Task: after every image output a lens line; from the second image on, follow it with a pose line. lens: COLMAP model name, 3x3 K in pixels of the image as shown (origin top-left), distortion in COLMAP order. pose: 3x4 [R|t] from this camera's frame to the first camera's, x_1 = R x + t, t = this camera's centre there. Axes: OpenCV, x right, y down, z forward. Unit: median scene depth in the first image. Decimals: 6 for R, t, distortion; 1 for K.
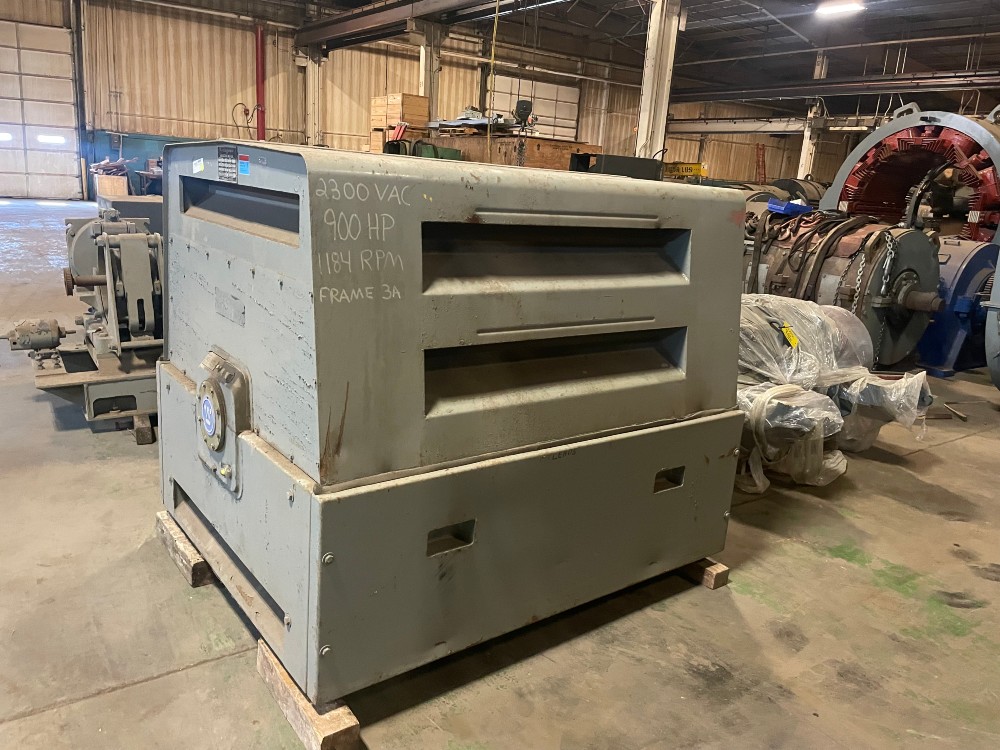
lens RADIAL K [[767.4, 0, 494.2], [0, 767.4, 370.1], [0, 0, 1]] dist [0.083133, -0.111937]
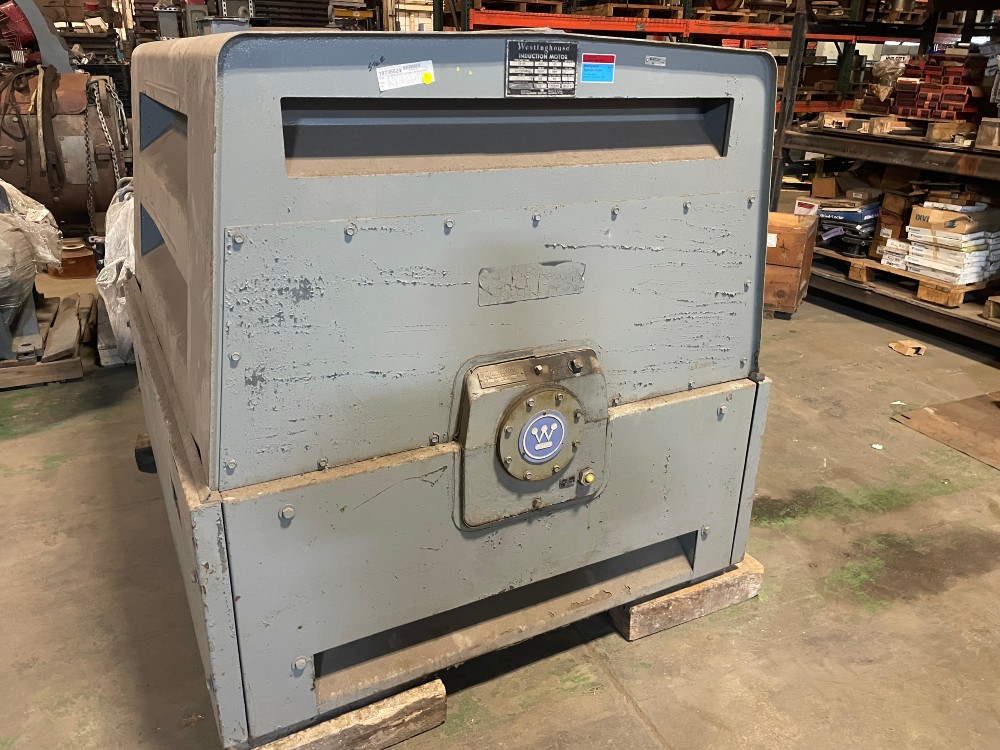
lens RADIAL K [[767.4, 0, 494.2], [0, 767.4, 370.1], [0, 0, 1]] dist [0.083133, -0.111937]
pose [[0.150338, -0.420481, 0.894759, -1.011807], [0.222386, 0.896234, 0.383809, -0.288967], [-0.963298, 0.141281, 0.228247, 0.898360]]
